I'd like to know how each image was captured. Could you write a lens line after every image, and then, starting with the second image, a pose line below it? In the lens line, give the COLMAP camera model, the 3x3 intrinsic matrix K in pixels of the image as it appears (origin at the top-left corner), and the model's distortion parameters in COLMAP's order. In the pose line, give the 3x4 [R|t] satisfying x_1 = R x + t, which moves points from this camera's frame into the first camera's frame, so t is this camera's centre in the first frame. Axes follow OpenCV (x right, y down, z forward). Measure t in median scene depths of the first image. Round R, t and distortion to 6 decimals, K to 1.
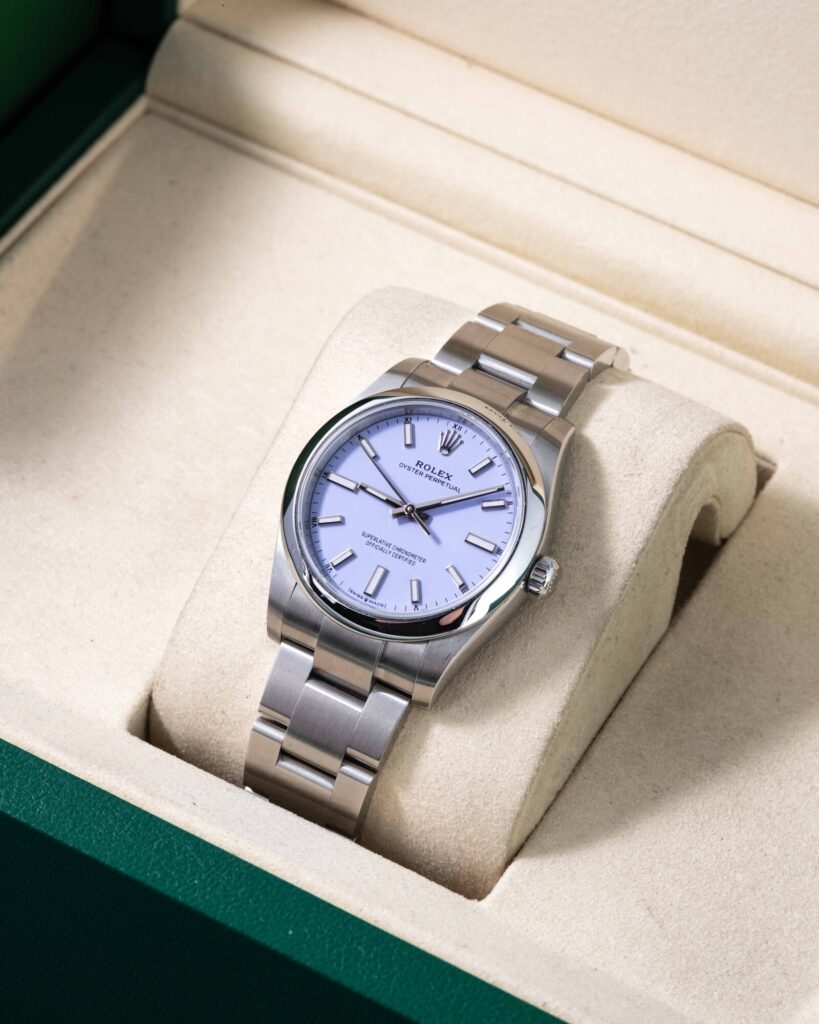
lens RADIAL K [[3760.9, 0, 409.5], [0, 3760.9, 512.0], [0, 0, 1]] dist [0.255533, -0.669367]
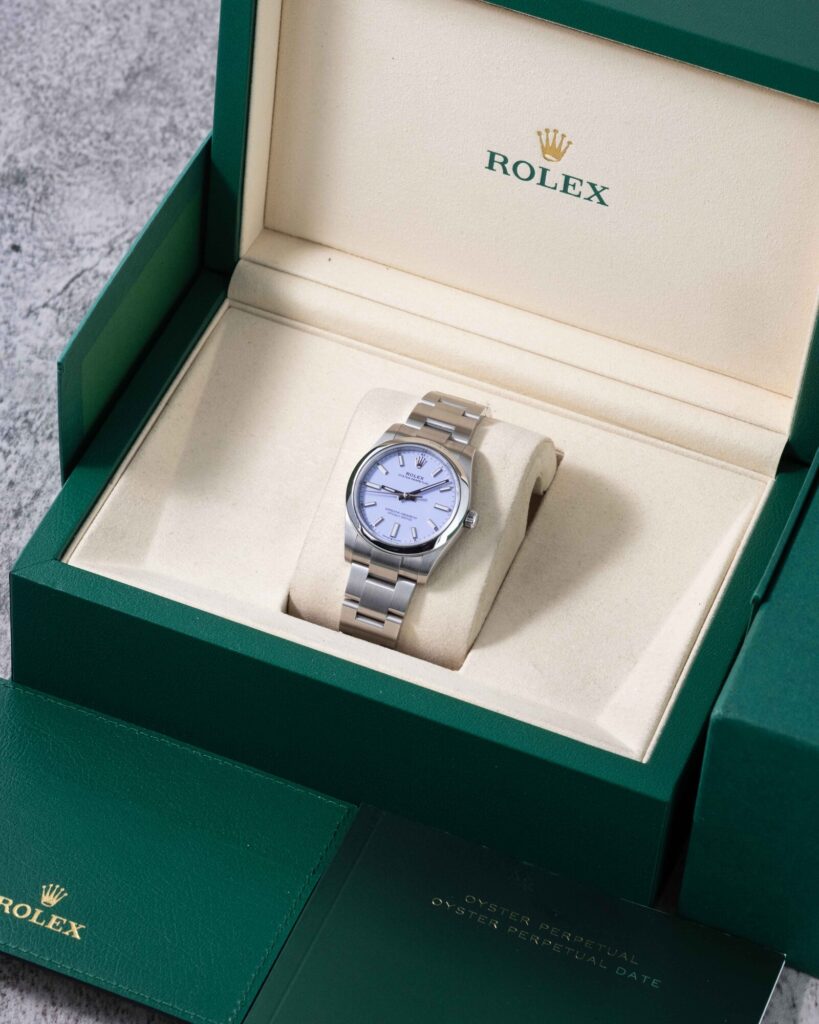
lens RADIAL K [[3760.9, 0, 409.5], [0, 3760.9, 512.0], [0, 0, 1]] dist [0.255533, -0.669367]
pose [[0.988707, -0.106696, 0.105235, -0.223084], [0.103643, 0.994030, 0.034083, -0.063622], [-0.108243, -0.022792, 0.993863, -1.129633]]
